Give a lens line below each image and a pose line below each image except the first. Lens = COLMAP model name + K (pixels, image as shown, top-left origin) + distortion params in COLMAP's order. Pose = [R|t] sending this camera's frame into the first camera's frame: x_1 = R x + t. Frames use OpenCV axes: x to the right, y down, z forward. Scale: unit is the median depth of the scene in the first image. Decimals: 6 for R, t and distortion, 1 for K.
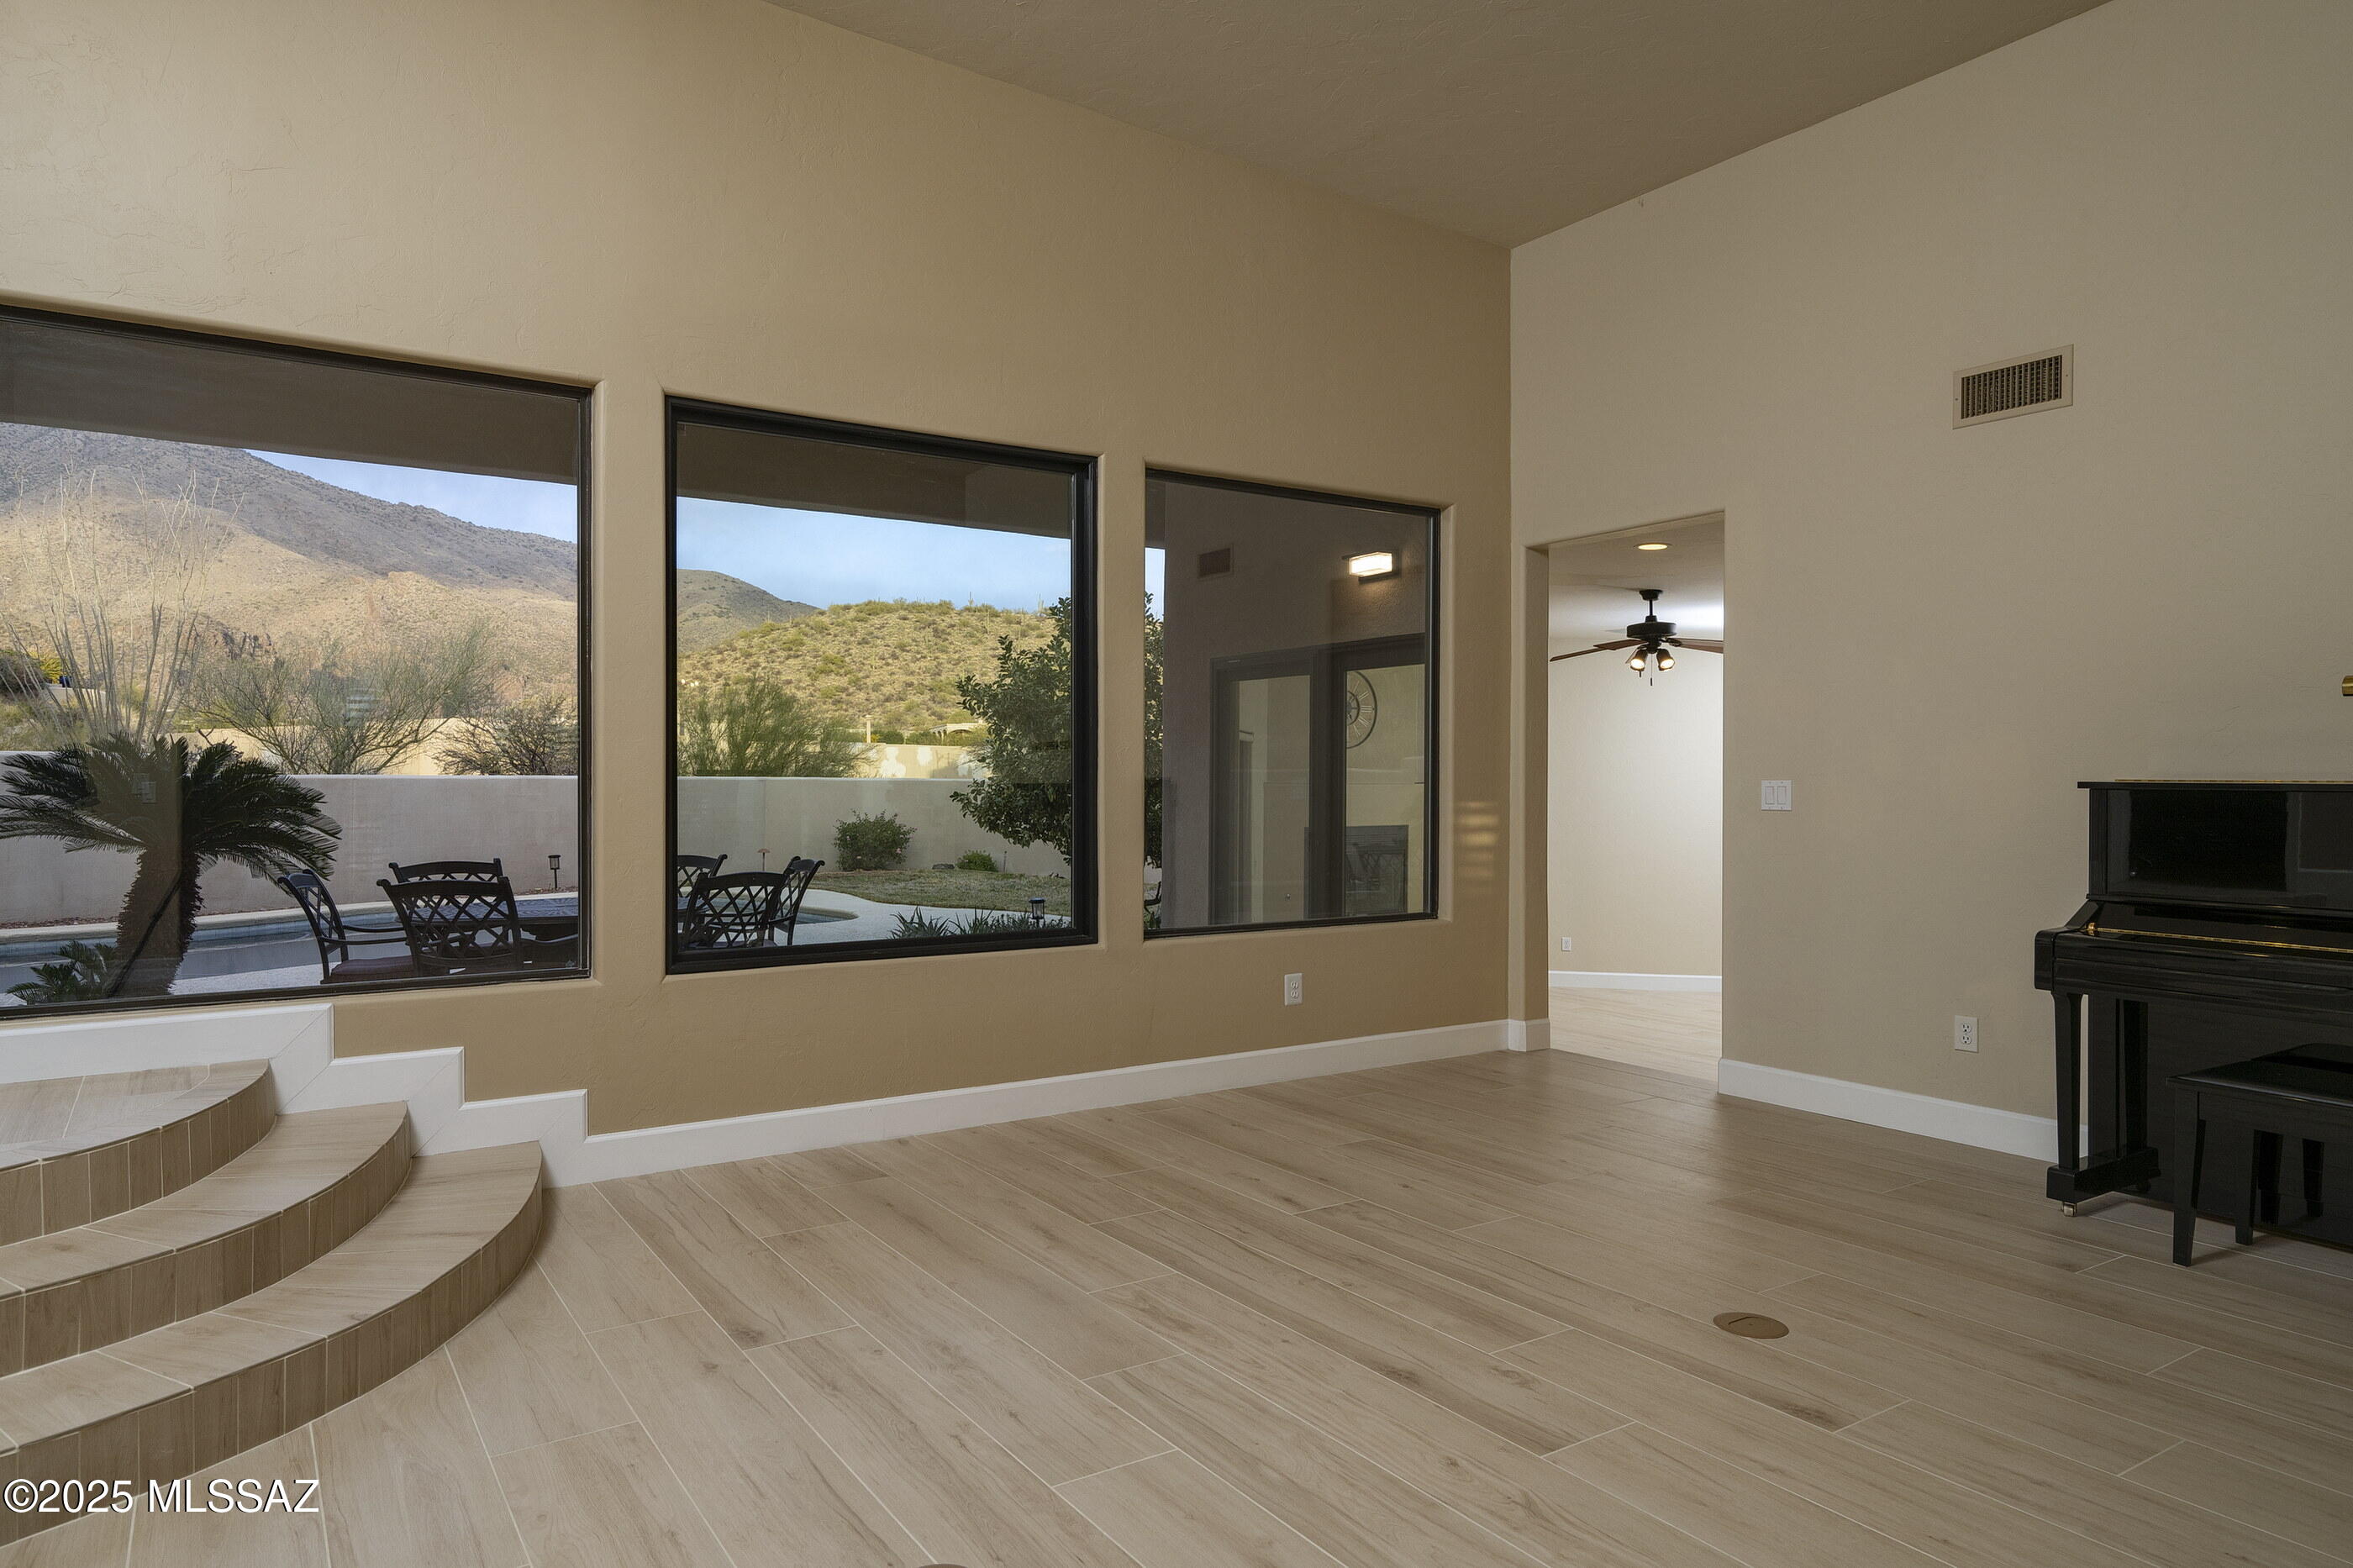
lens RADIAL K [[1394.1, 0, 1115.5], [0, 1394.1, 782.5], [0, 0, 1]] dist [0.002733, 0.001541]
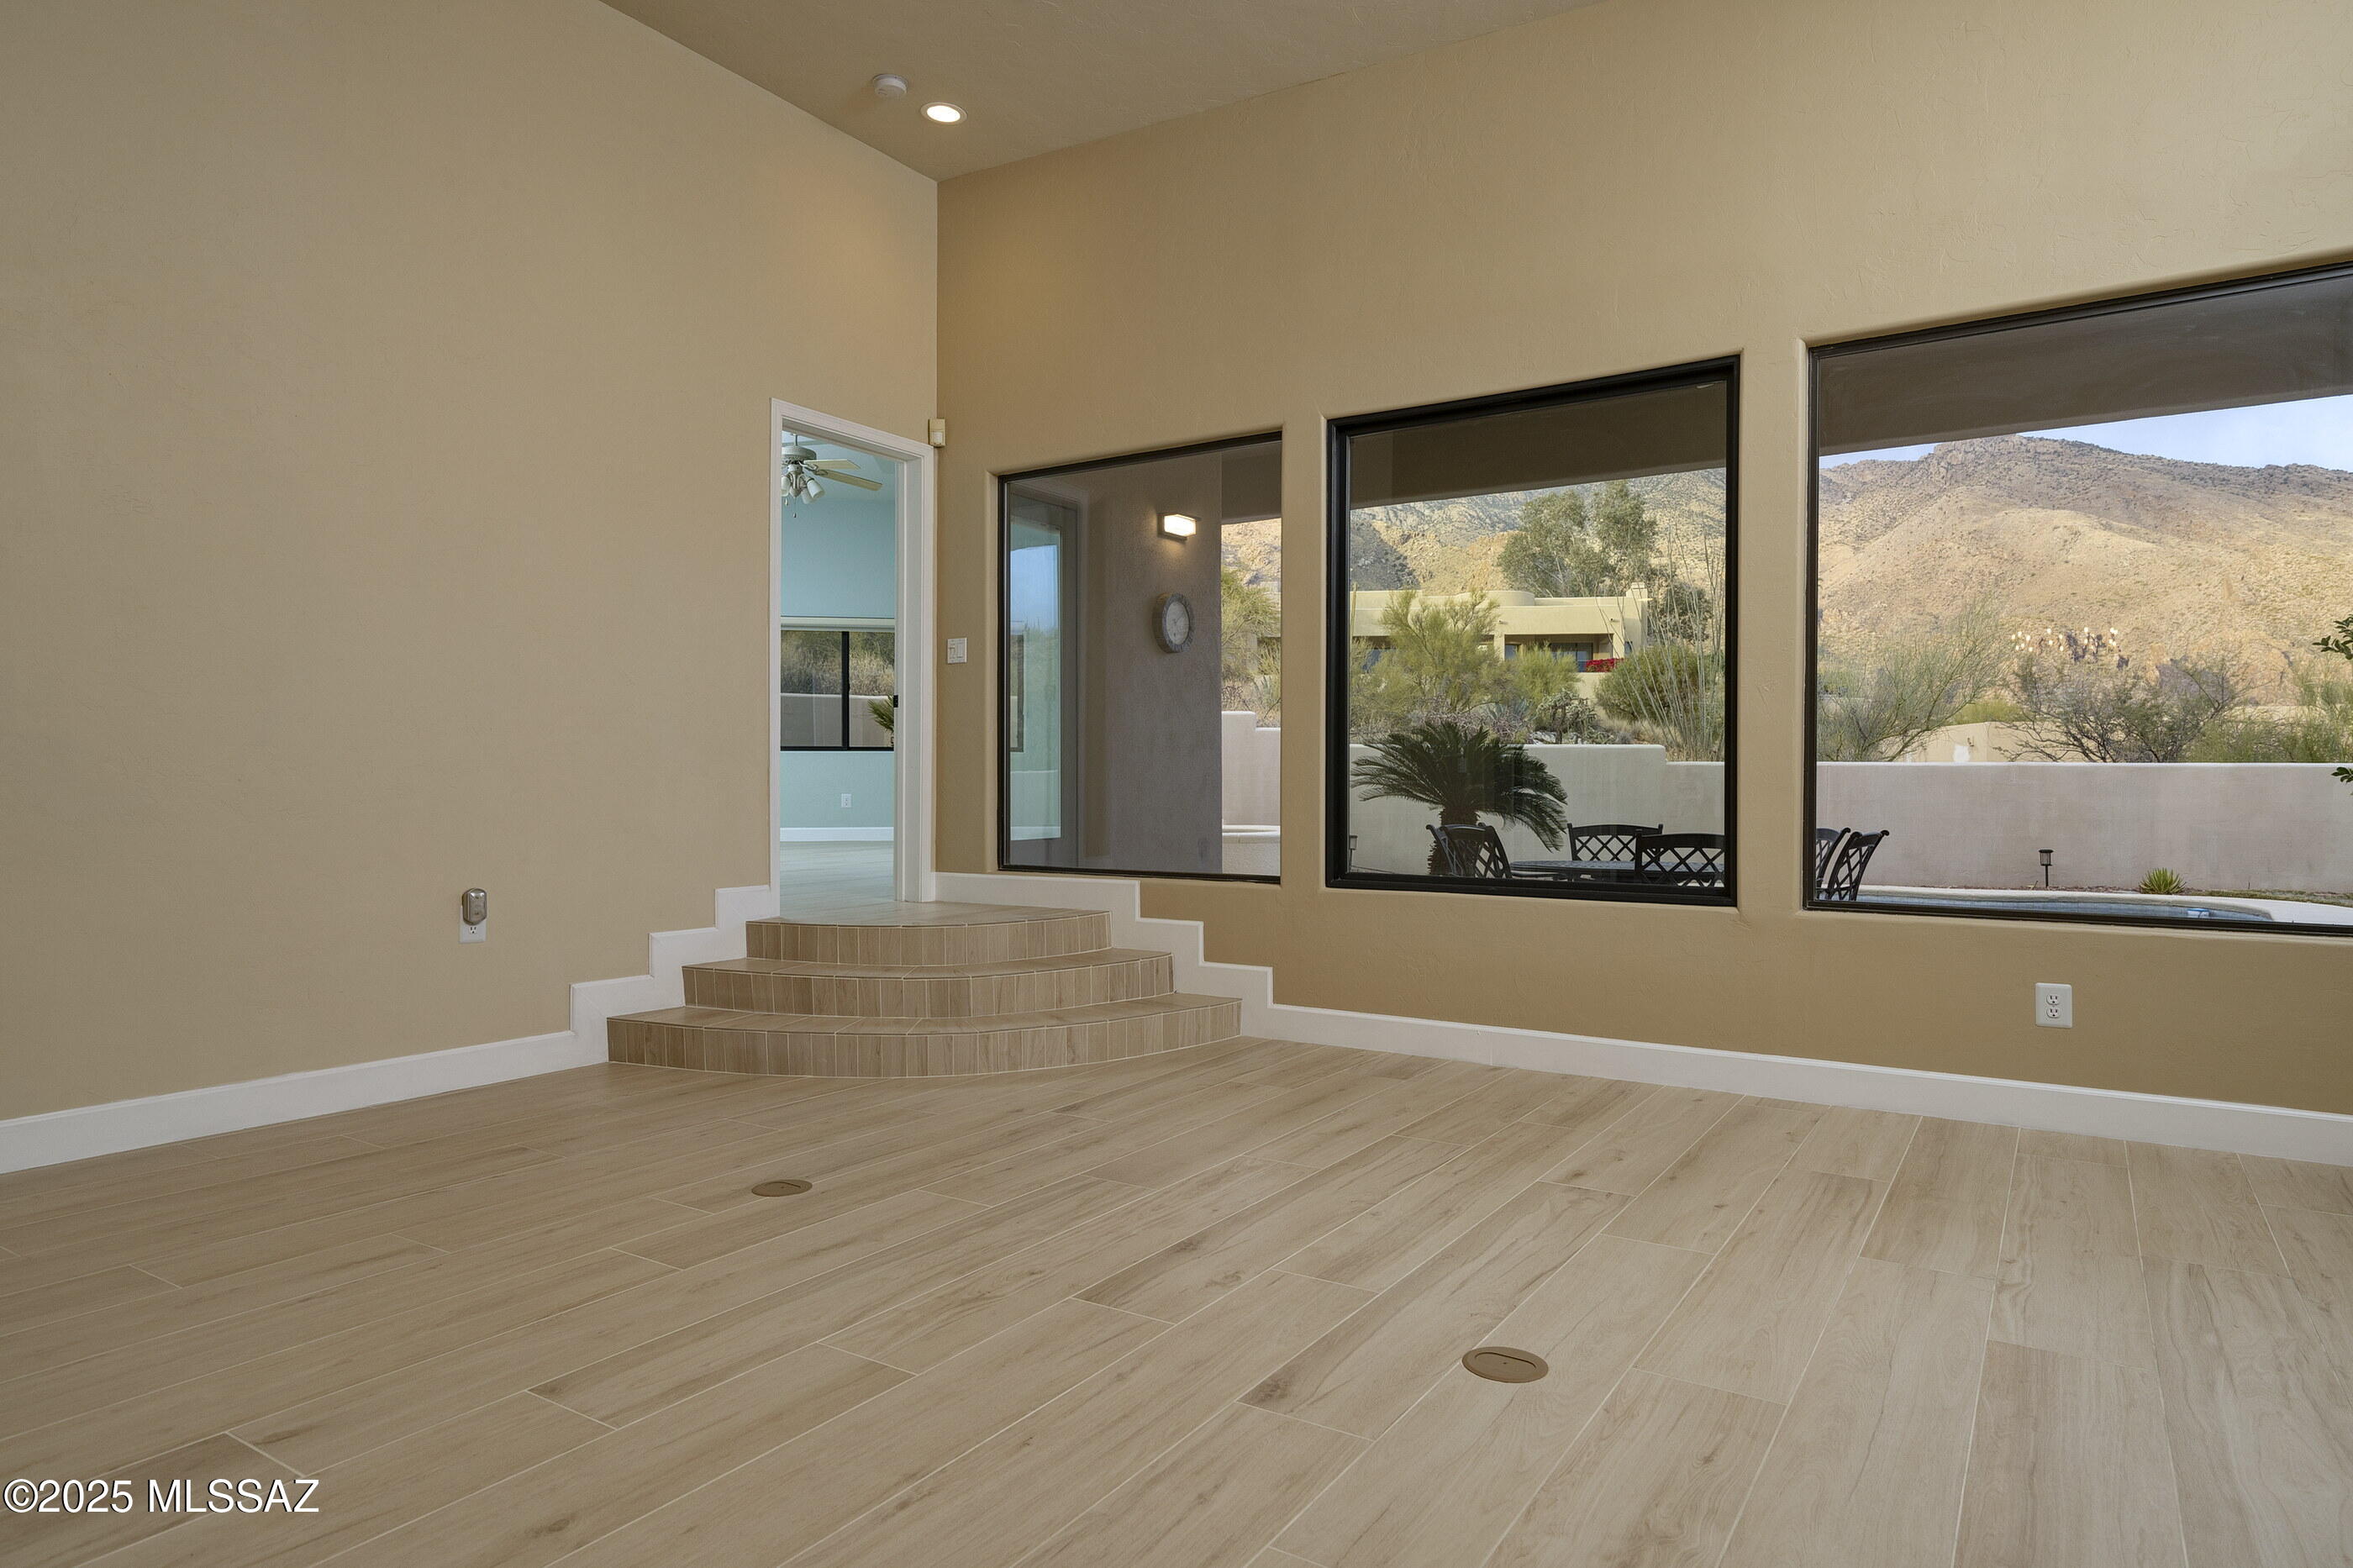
lens RADIAL K [[1394.1, 0, 1115.5], [0, 1394.1, 782.5], [0, 0, 1]] dist [0.002733, 0.001541]
pose [[0.392302, 0.002492, -0.919833, 0.913024], [-0.005768, 0.999983, 0.000249, 0.054946], [0.919818, 0.005208, 0.392310, 0.415582]]
